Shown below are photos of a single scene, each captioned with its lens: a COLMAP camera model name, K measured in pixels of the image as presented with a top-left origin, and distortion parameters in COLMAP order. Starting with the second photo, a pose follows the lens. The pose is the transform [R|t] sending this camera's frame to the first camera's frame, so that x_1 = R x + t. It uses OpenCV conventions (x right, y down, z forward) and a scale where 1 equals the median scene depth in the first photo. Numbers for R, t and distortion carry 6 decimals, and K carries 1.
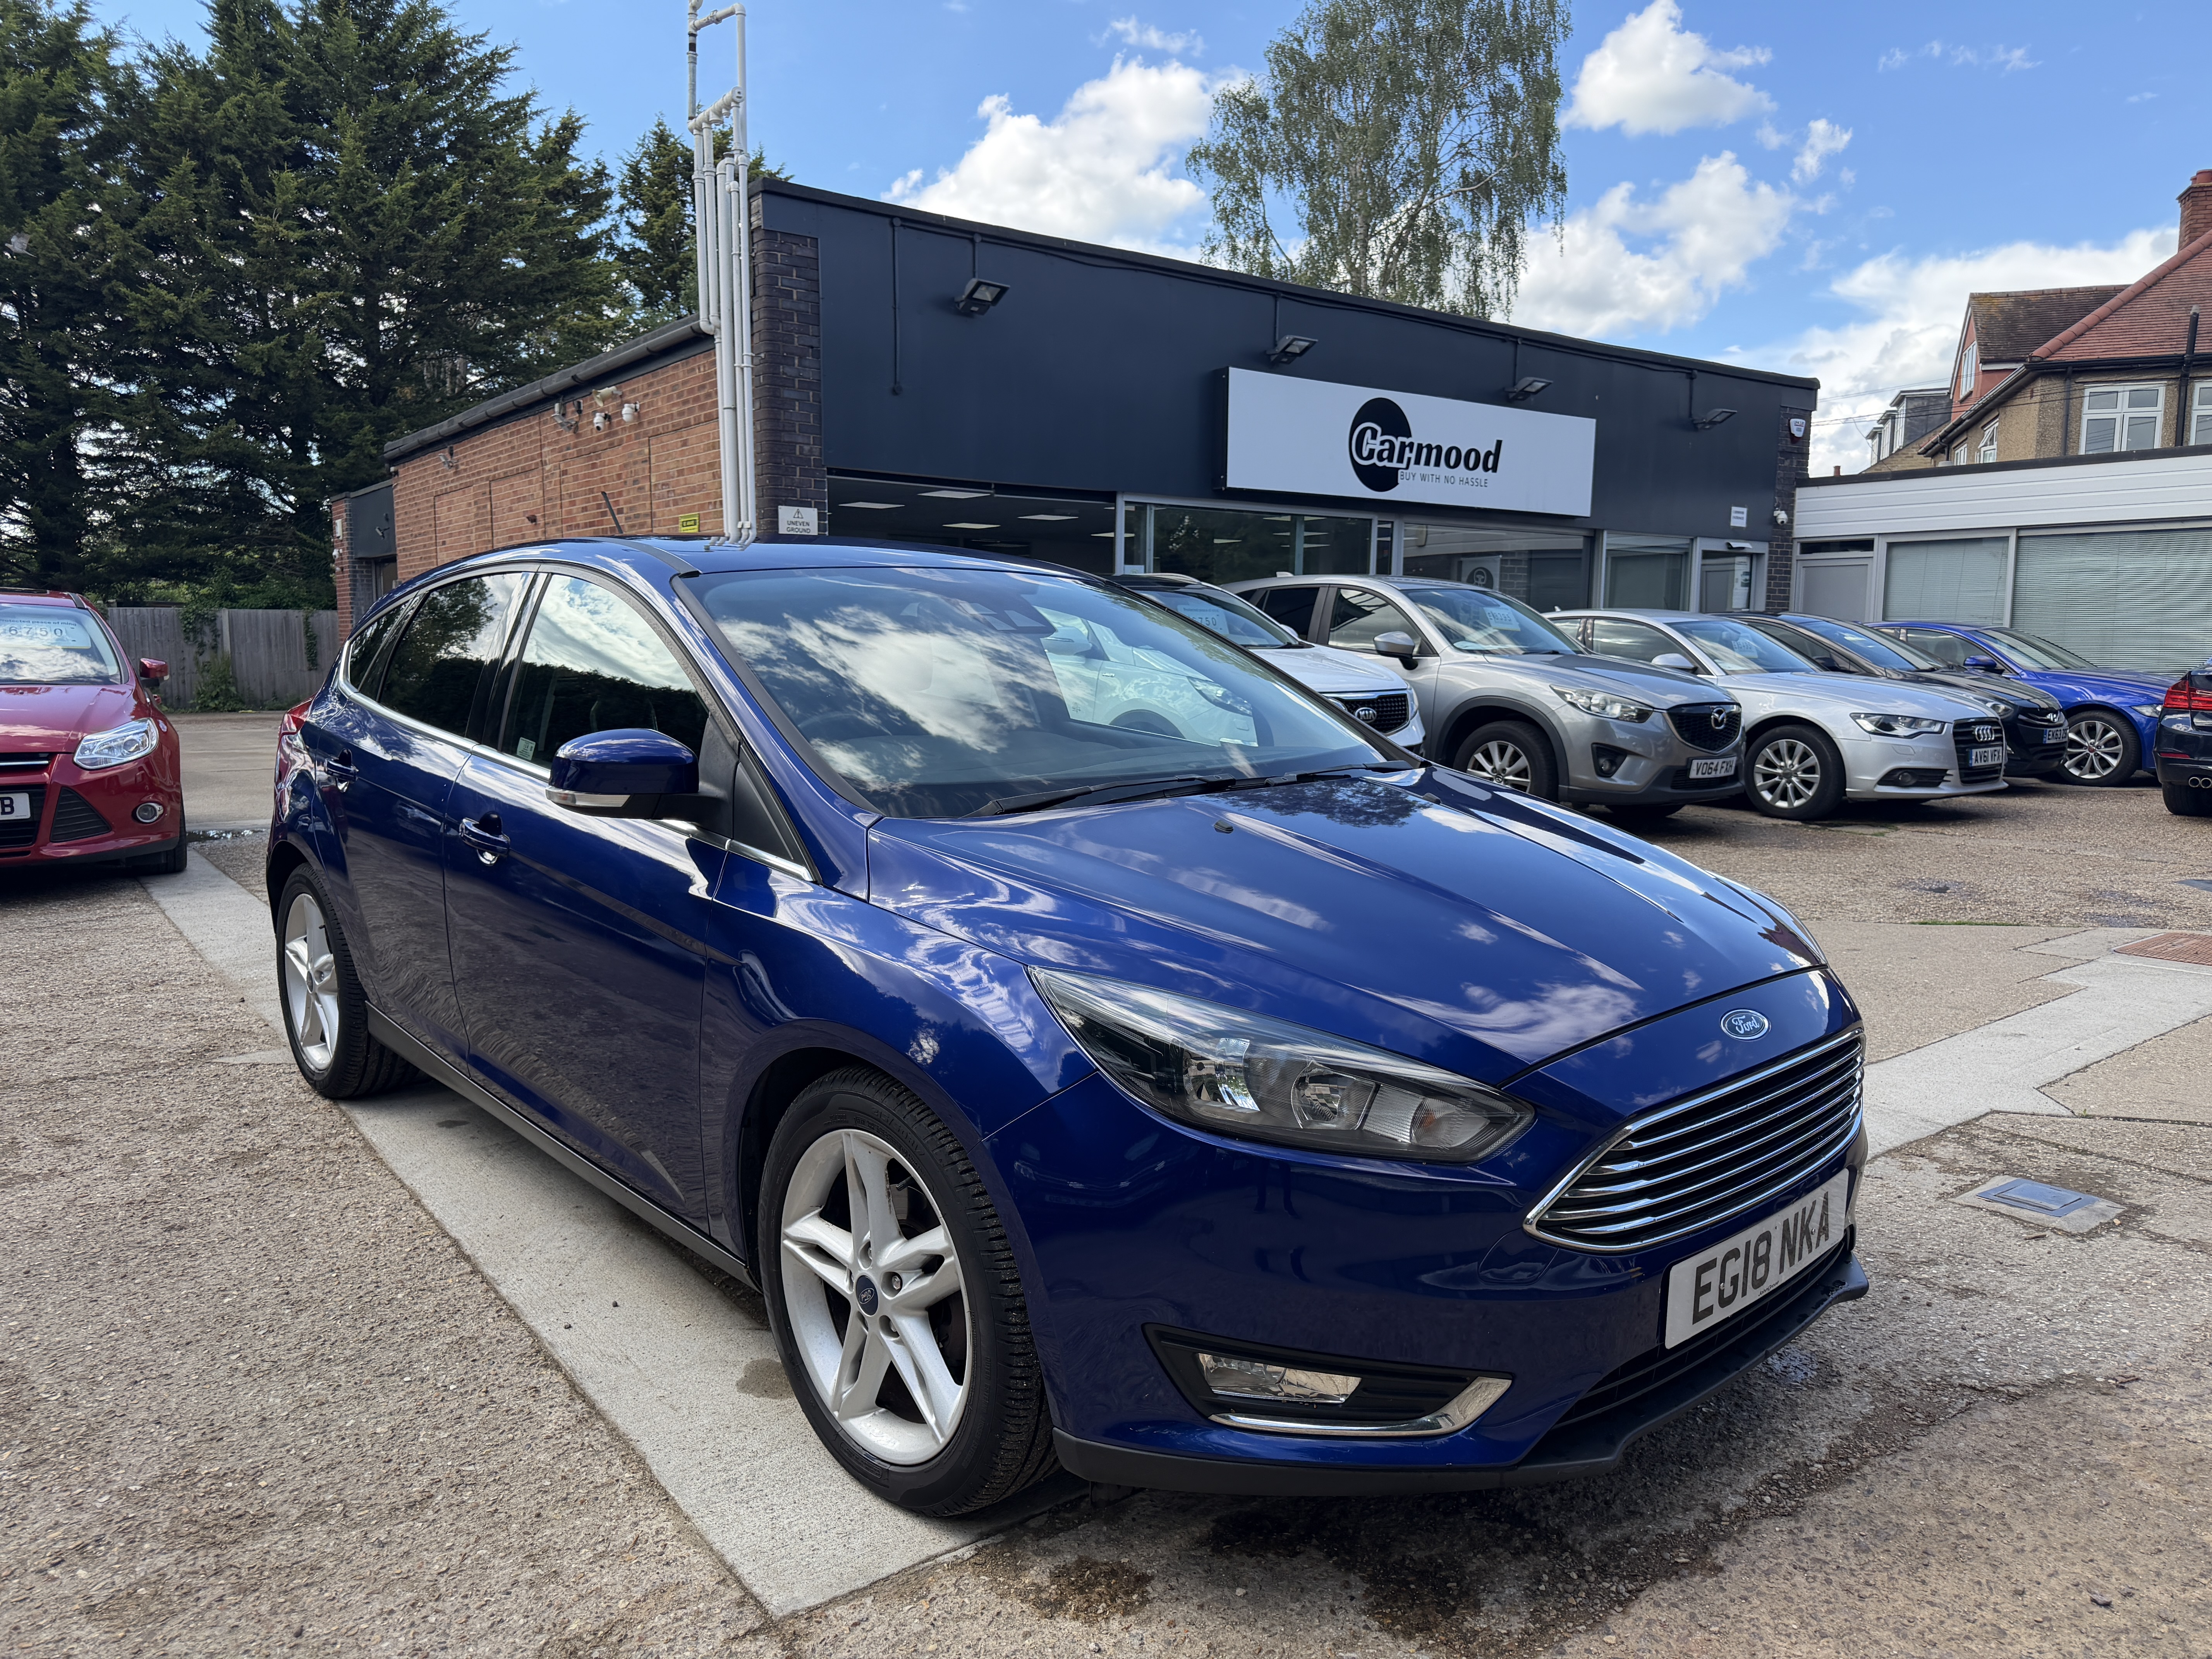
lens RADIAL K [[1558.7, 0, 1094.9], [0, 1558.7, 840.6], [0, 0, 1]] dist [0.034443, -0.038778]
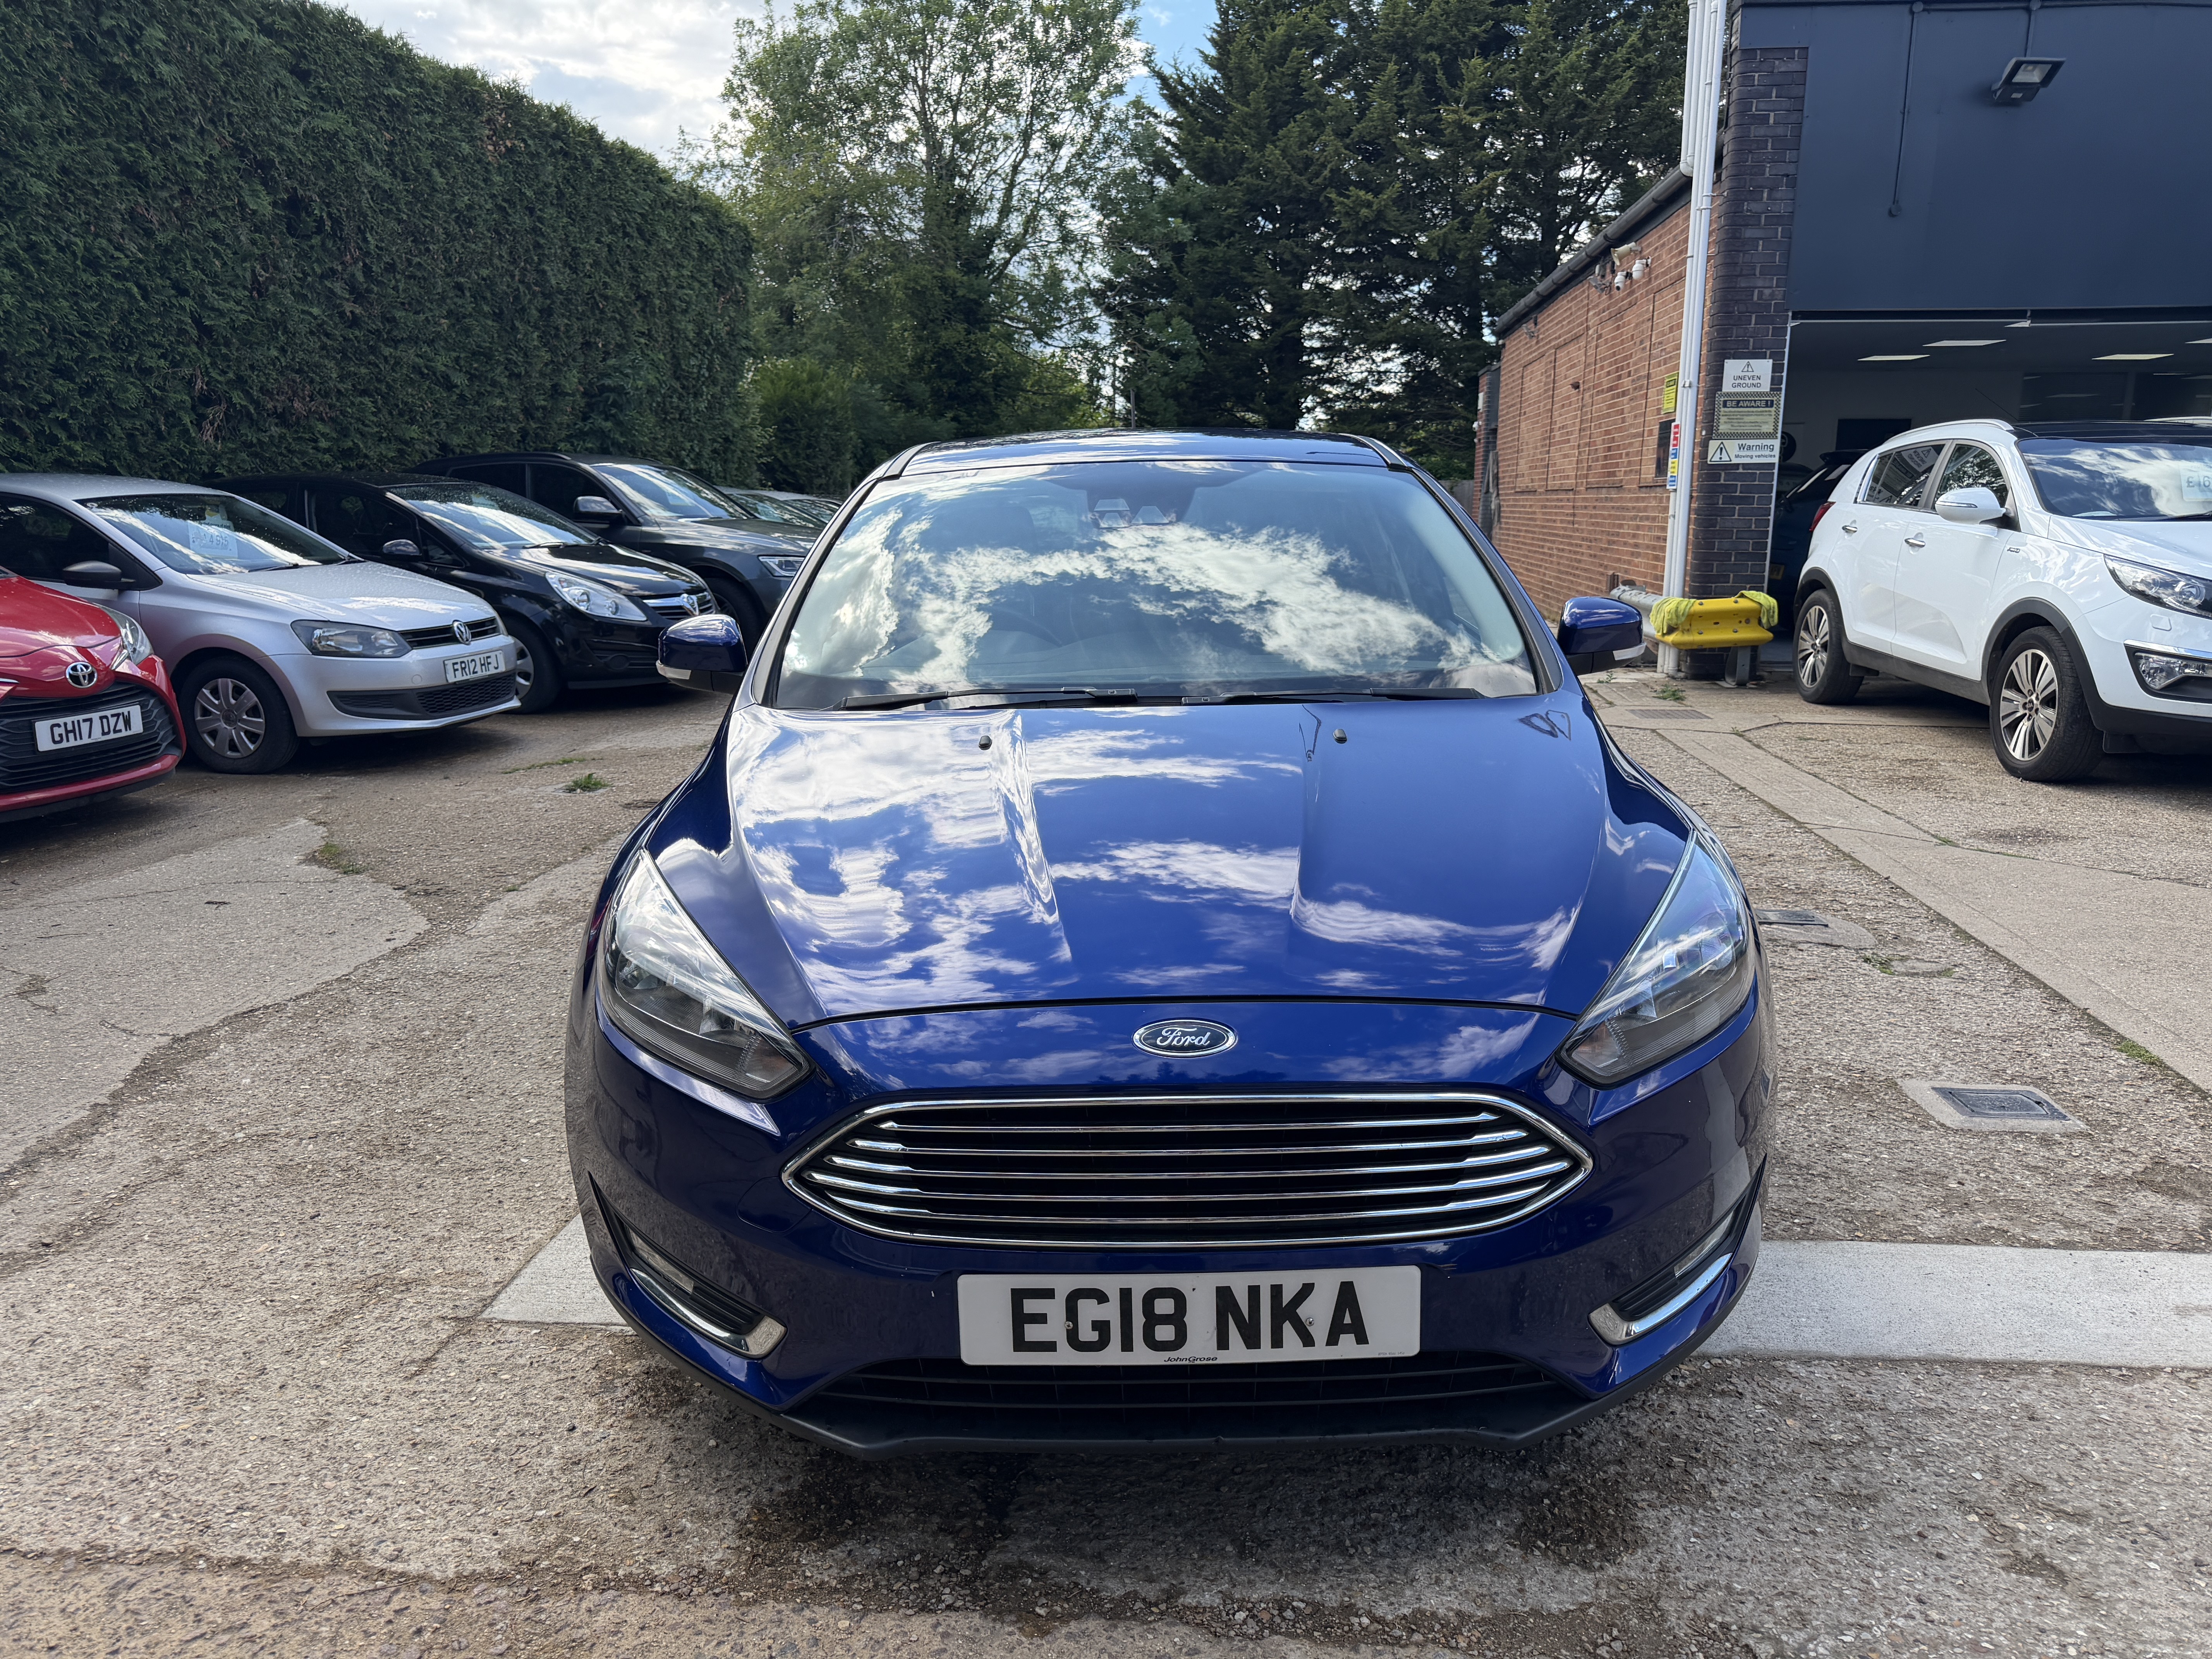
lens RADIAL K [[1558.7, 0, 1101.2], [0, 1558.7, 825.4], [0, 0, 1]] dist [0.034443, -0.038778]
pose [[0.741202, 0.130841, -0.658407, 0.158915], [-0.079826, 0.991041, 0.107080, -0.013475], [0.666519, -0.026810, 0.745006, 0.064531]]
